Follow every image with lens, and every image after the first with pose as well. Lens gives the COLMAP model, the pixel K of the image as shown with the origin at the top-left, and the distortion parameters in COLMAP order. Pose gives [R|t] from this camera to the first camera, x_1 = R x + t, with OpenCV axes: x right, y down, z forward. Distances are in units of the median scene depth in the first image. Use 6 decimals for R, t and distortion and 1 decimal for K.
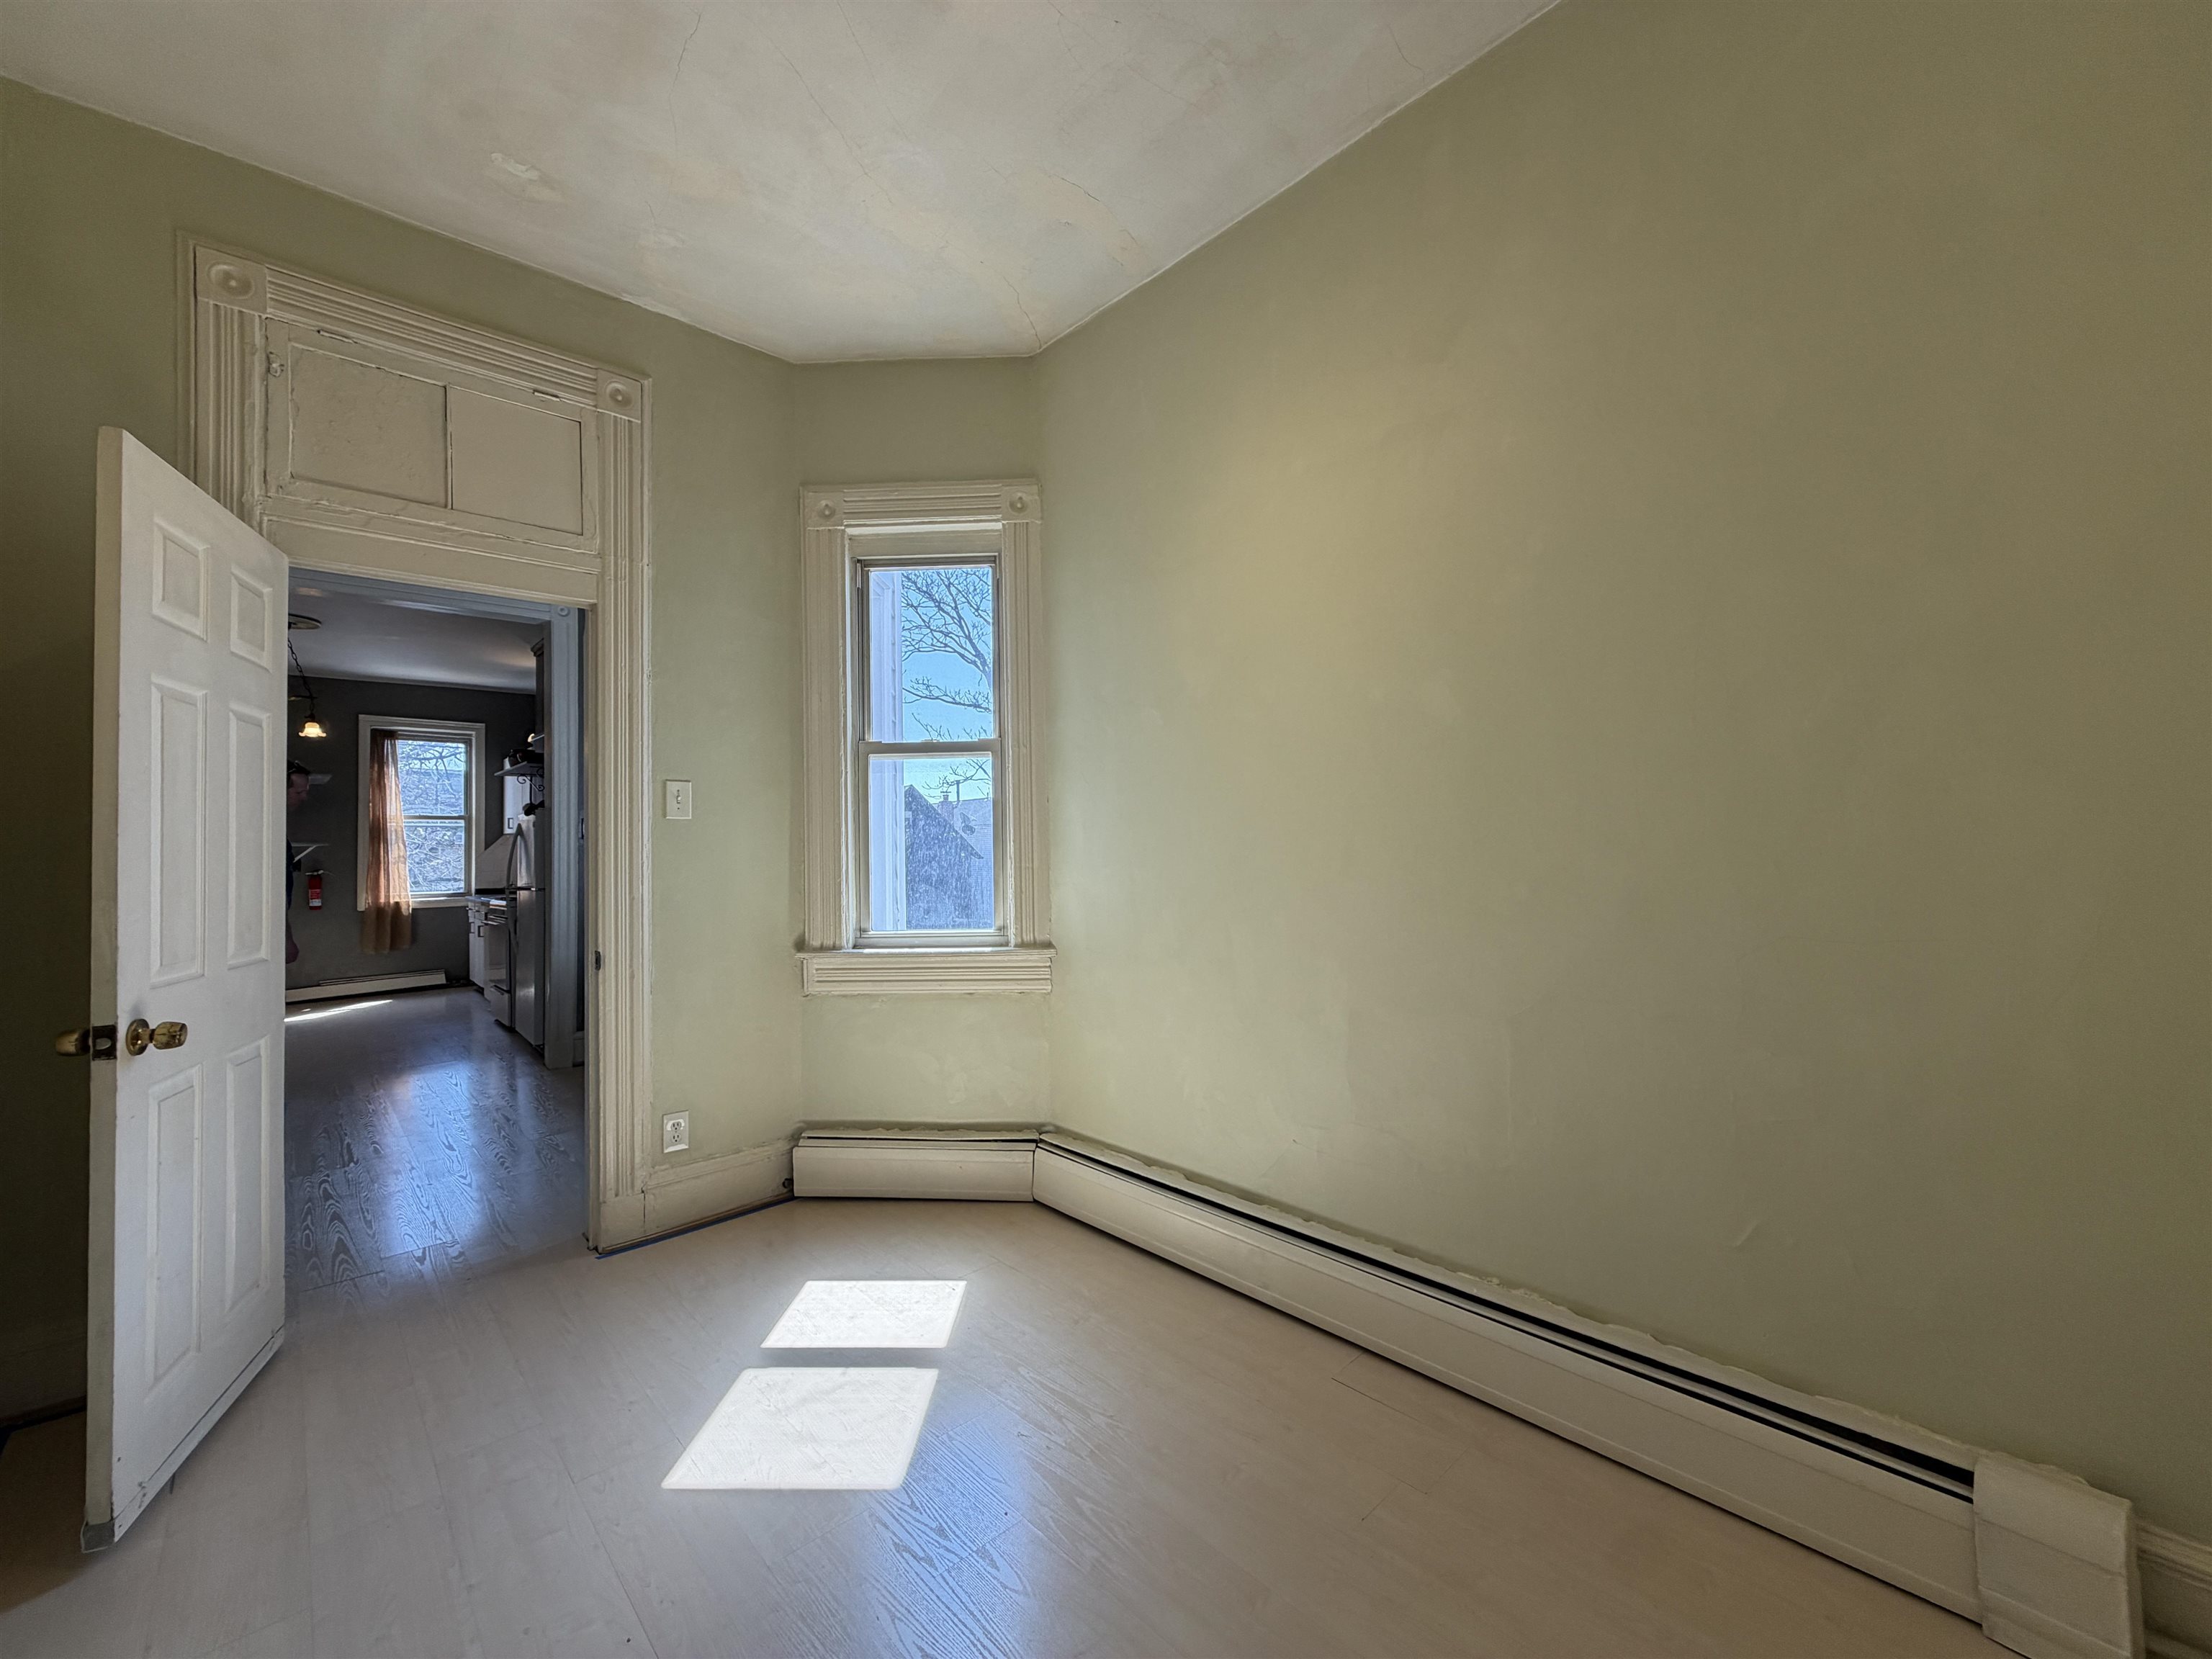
lens RADIAL K [[876.5, 0, 1092.9], [0, 876.5, 831.5], [0, 0, 1]] dist [-0.002179, -0.000810]
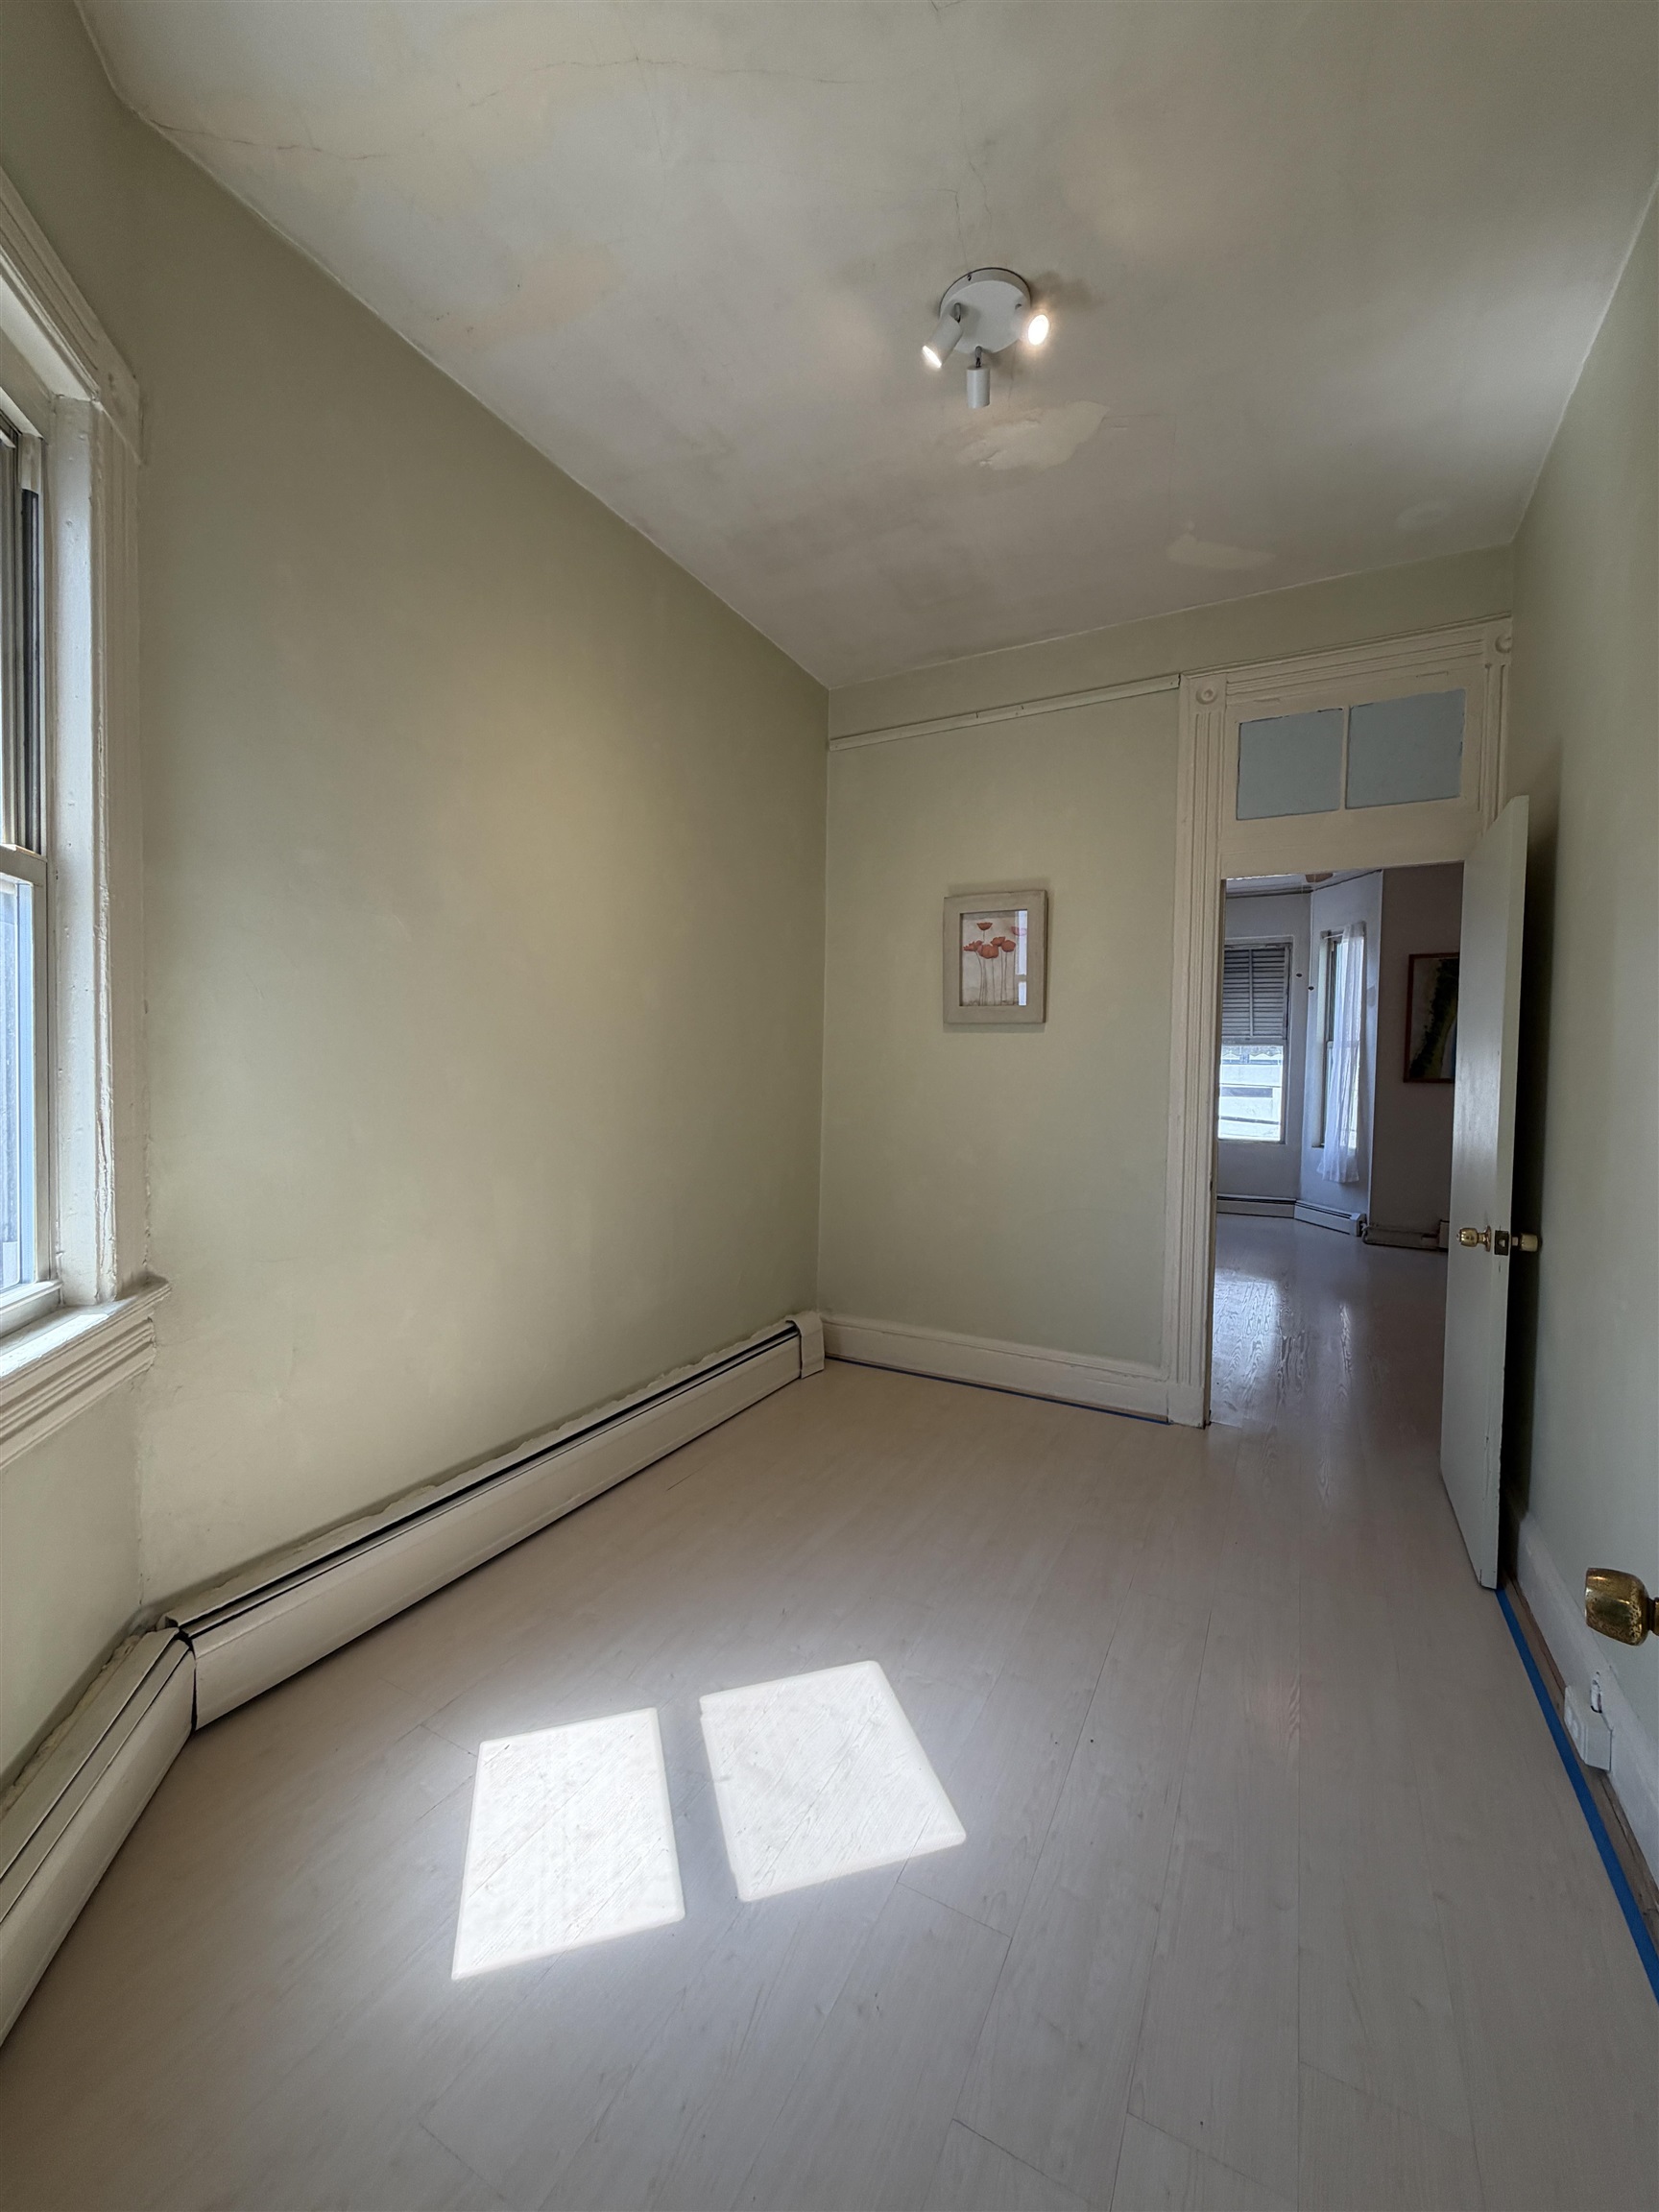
lens RADIAL K [[876.5, 0, 832.0], [0, 876.5, 1107.7], [0, 0, 1]] dist [-0.002179, -0.000810]
pose [[-0.329088, -0.026754, 0.943920, -1.098789], [-0.030129, 0.999387, 0.017822, 0.002504], [-0.943819, -0.022574, -0.329692, 1.249219]]
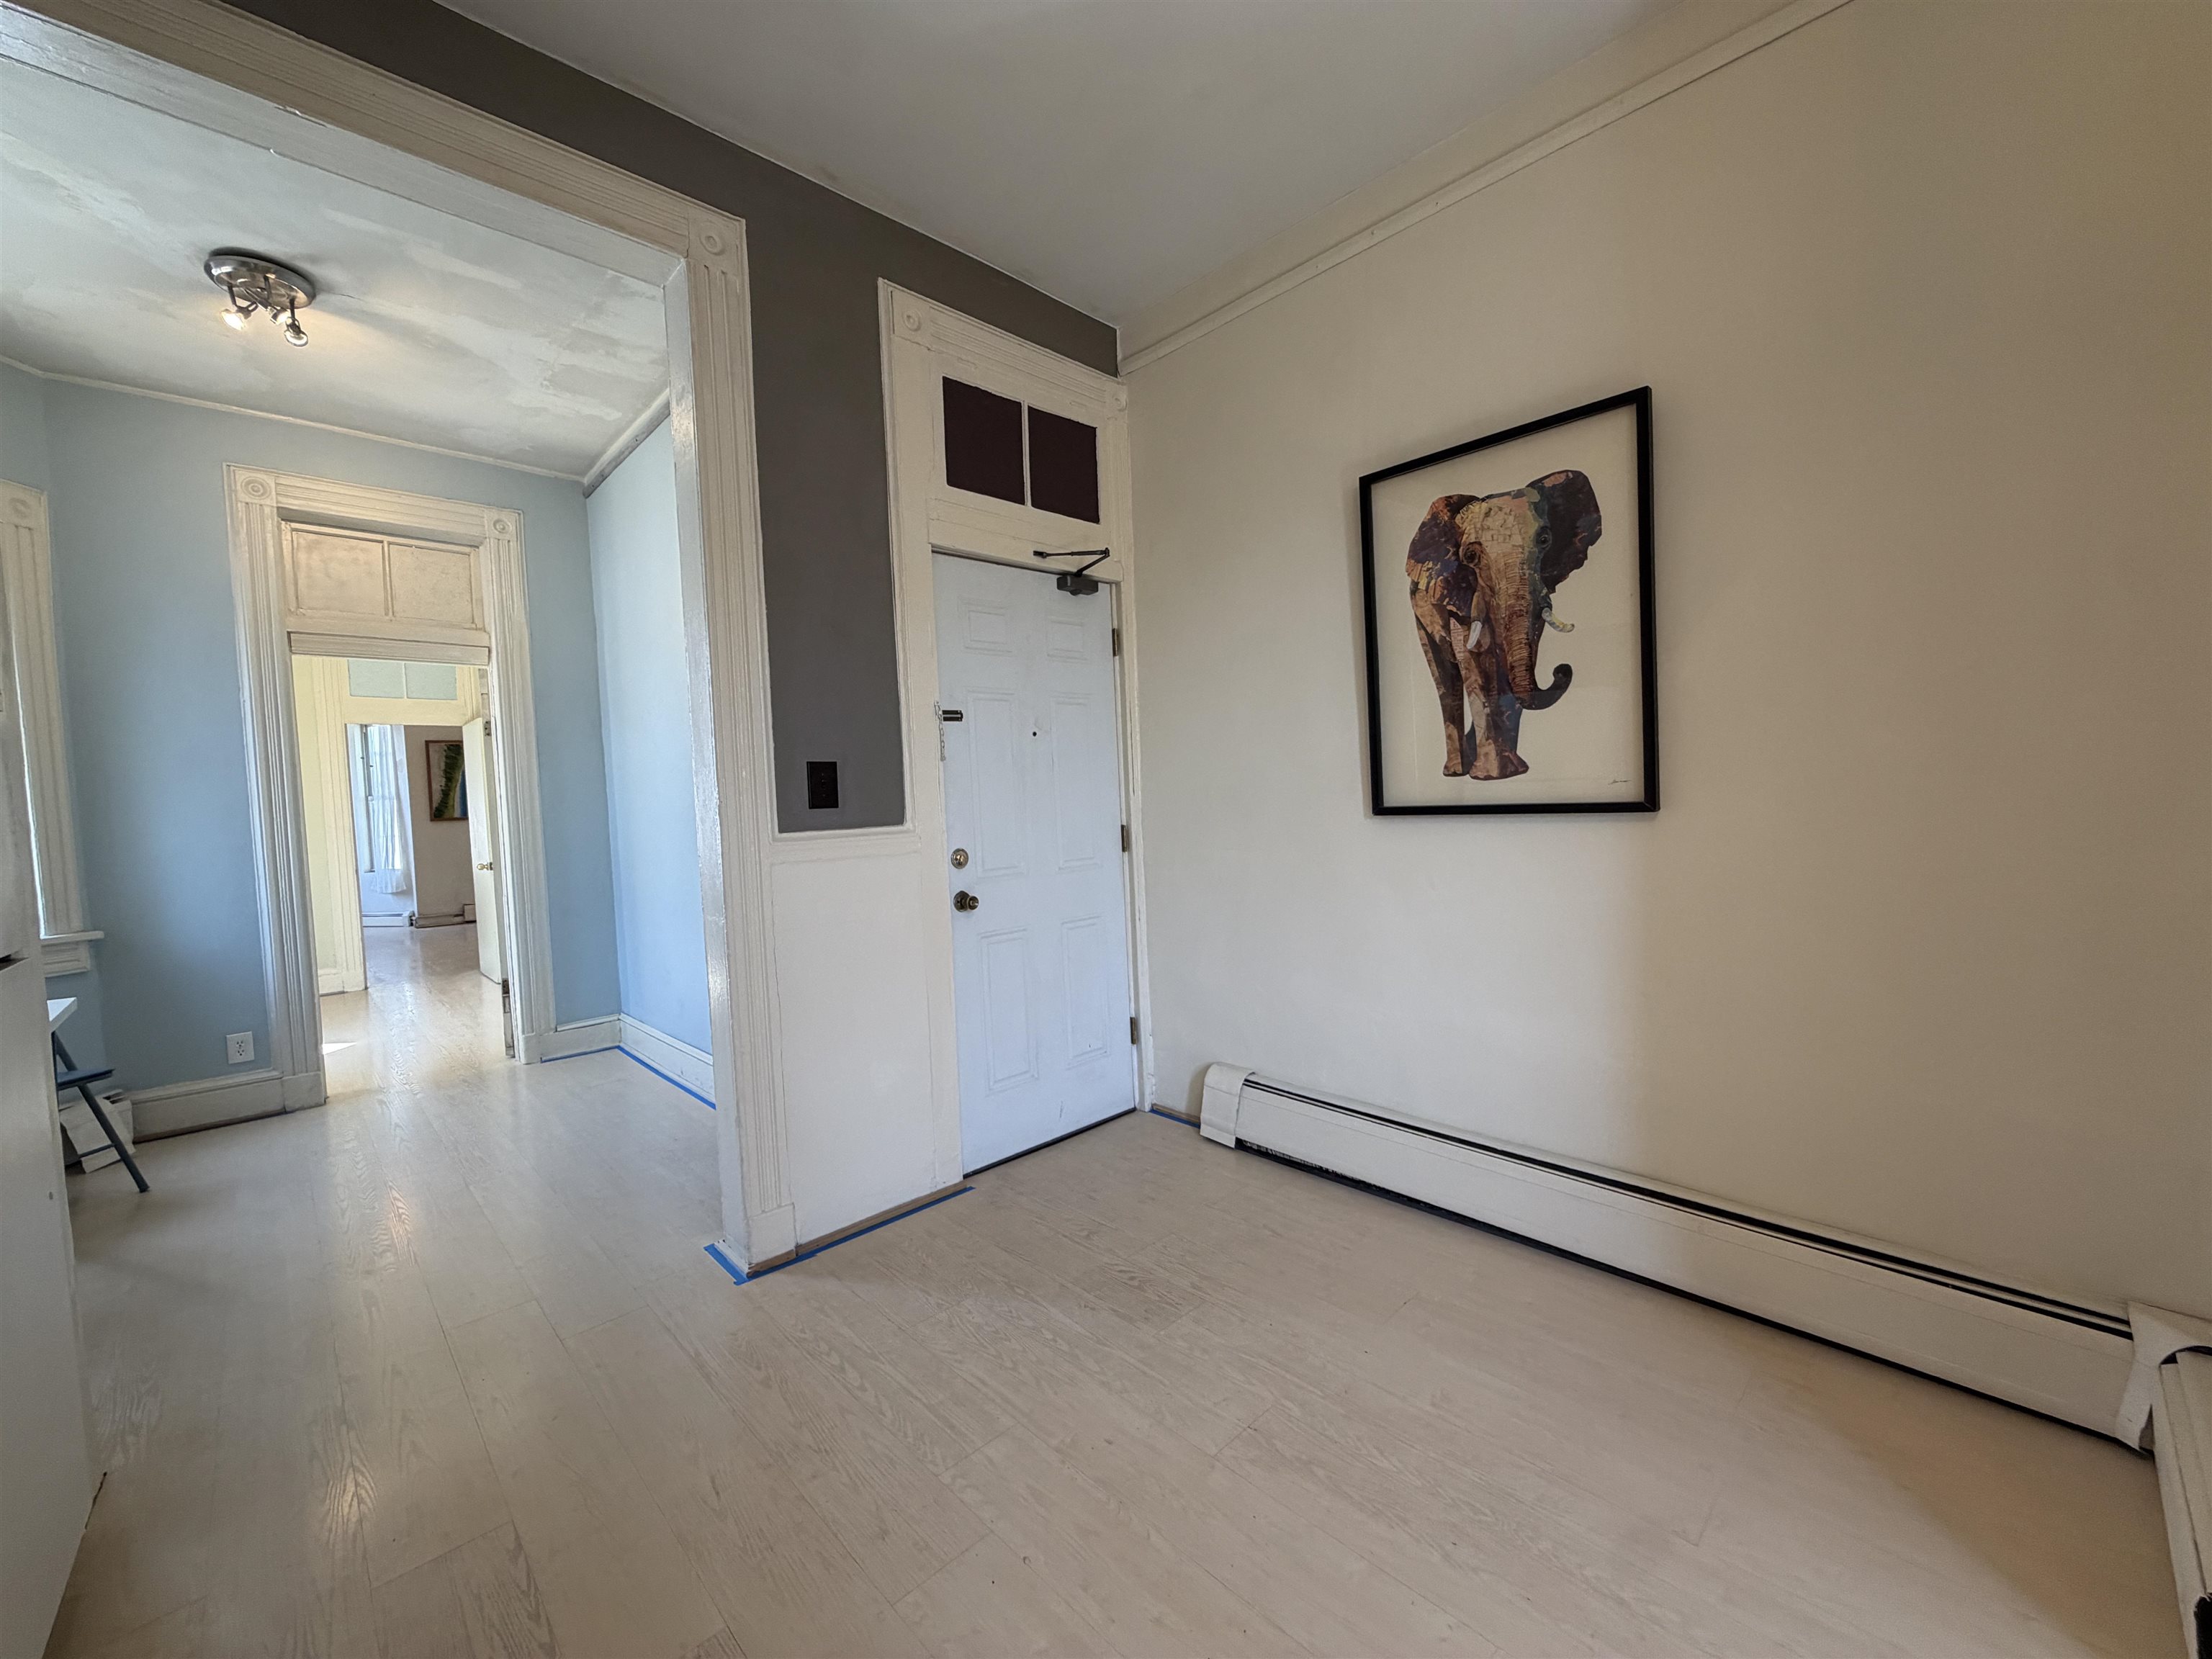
lens RADIAL K [[876.5, 0, 1106.8], [0, 876.5, 832.4], [0, 0, 1]] dist [-0.002179, -0.000810]
pose [[-0.998371, 0.056159, -0.010049, -2.599678], [0.055907, 0.998151, 0.023838, 0.062683], [0.011370, 0.023238, -0.999665, 3.314952]]
